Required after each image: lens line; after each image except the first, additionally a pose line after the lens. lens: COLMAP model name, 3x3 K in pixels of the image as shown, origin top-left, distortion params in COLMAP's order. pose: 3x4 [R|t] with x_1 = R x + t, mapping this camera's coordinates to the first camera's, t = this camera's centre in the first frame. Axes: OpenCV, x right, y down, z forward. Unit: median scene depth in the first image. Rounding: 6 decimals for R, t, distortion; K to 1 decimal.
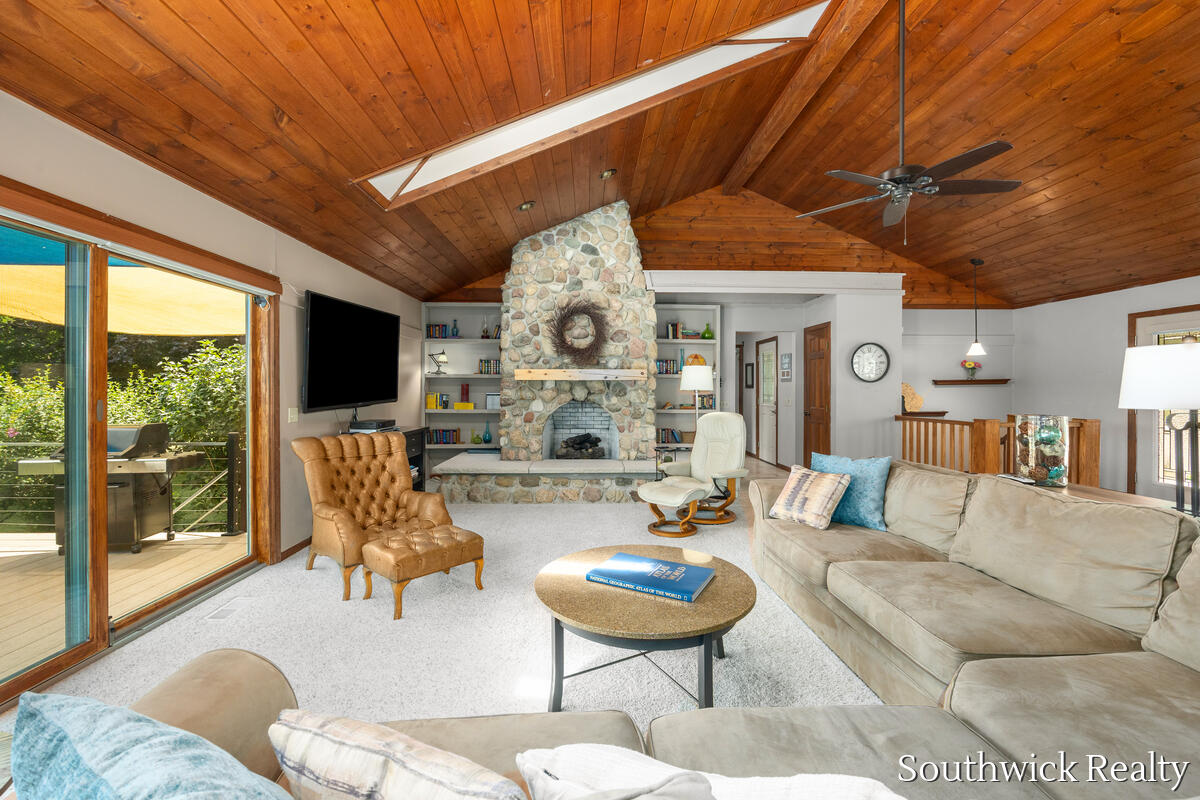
lens RADIAL K [[480.0, 0, 603.4], [0, 480.0, 393.1], [0, 0, 1]] dist [-0.005492, -0.000166]
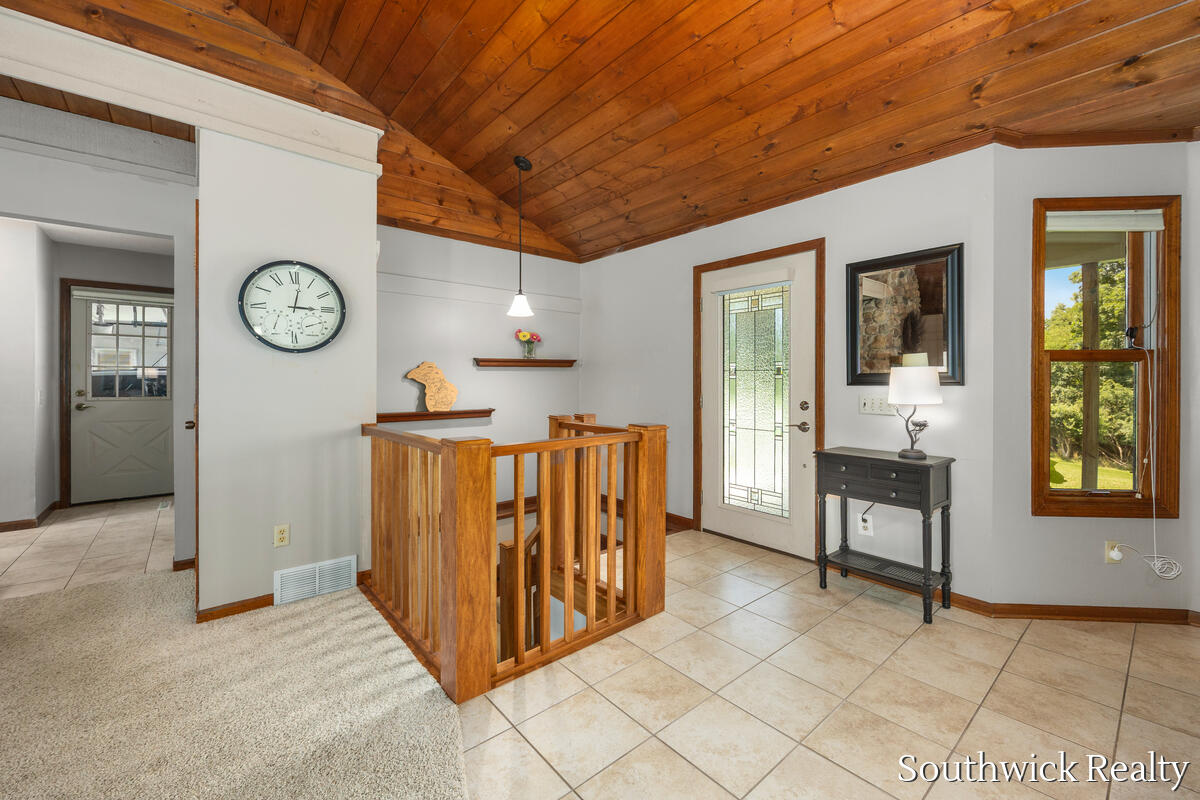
lens RADIAL K [[480.0, 0, 601.2], [0, 480.0, 383.6], [0, 0, 1]] dist [-0.005492, -0.000166]
pose [[0.783021, -0.001969, 0.621992, 0.513618], [0.002769, 0.999996, -0.000321, 0.007385], [-0.621989, 0.001973, 0.783024, 0.492860]]
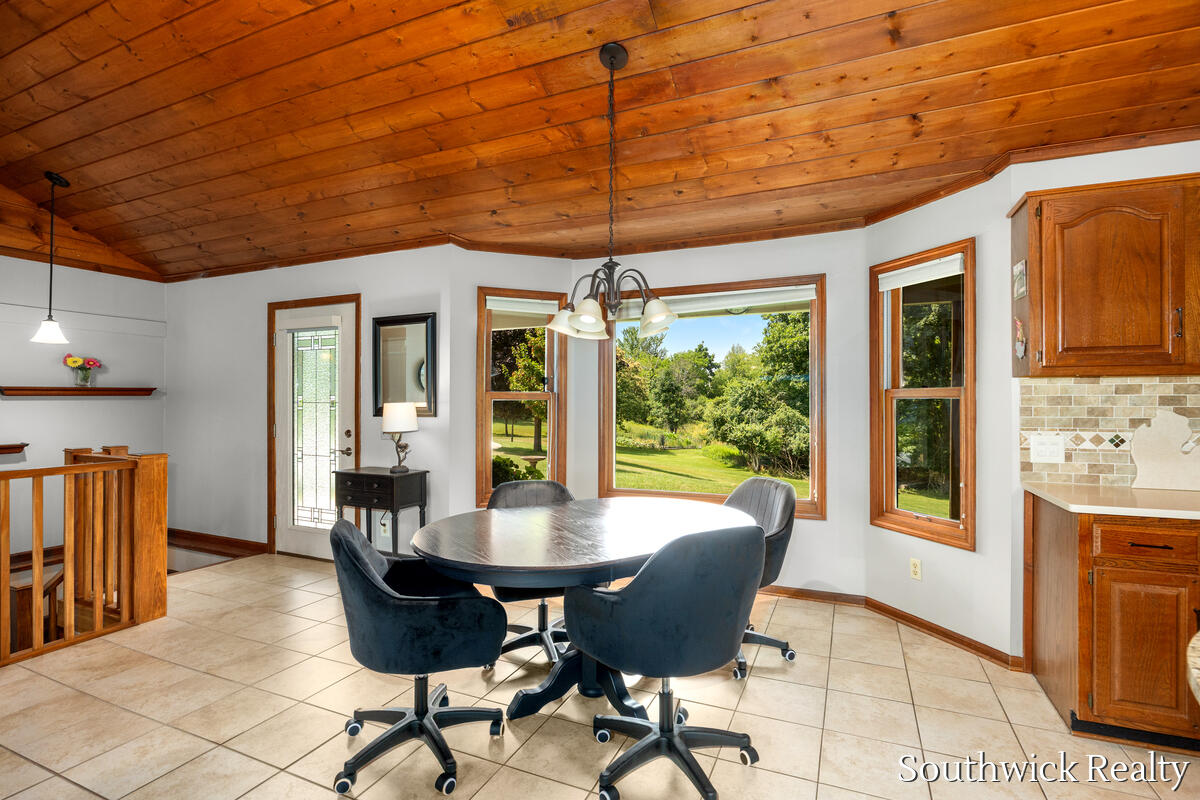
lens RADIAL K [[565.9, 0, 599.7], [0, 565.9, 402.0], [0, 0, 1]] dist [-0.015435, 0.002189]
pose [[0.437575, 0.003306, 0.899176, 0.501673], [0.003280, 0.999981, -0.005272, -0.004258], [-0.899176, 0.005256, 0.437556, 0.139911]]
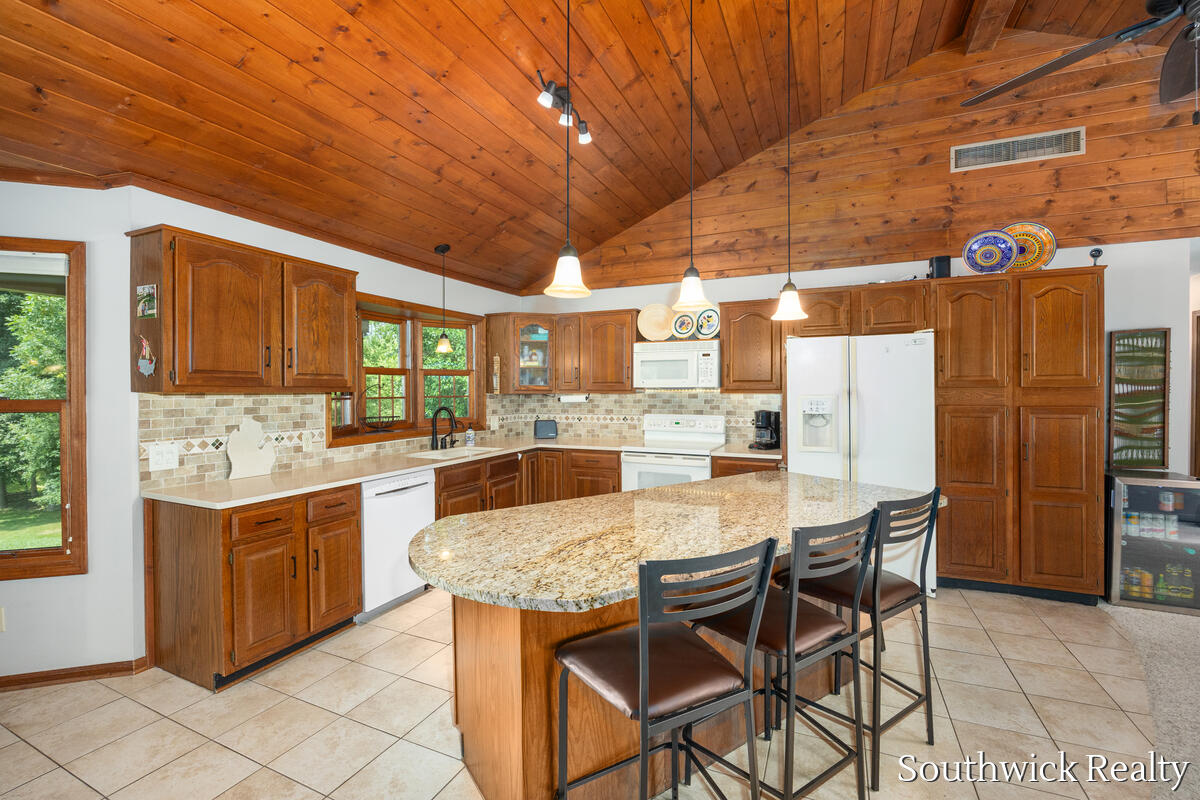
lens RADIAL K [[516.4, 0, 596.0], [0, 516.4, 395.4], [0, 0, 1]] dist [-0.014068, 0.000752]
pose [[-0.892003, -0.001406, 0.452026, 0.517064], [0.004159, 0.999927, 0.011317, -0.026411], [-0.452010, 0.011975, -0.891933, 0.245906]]
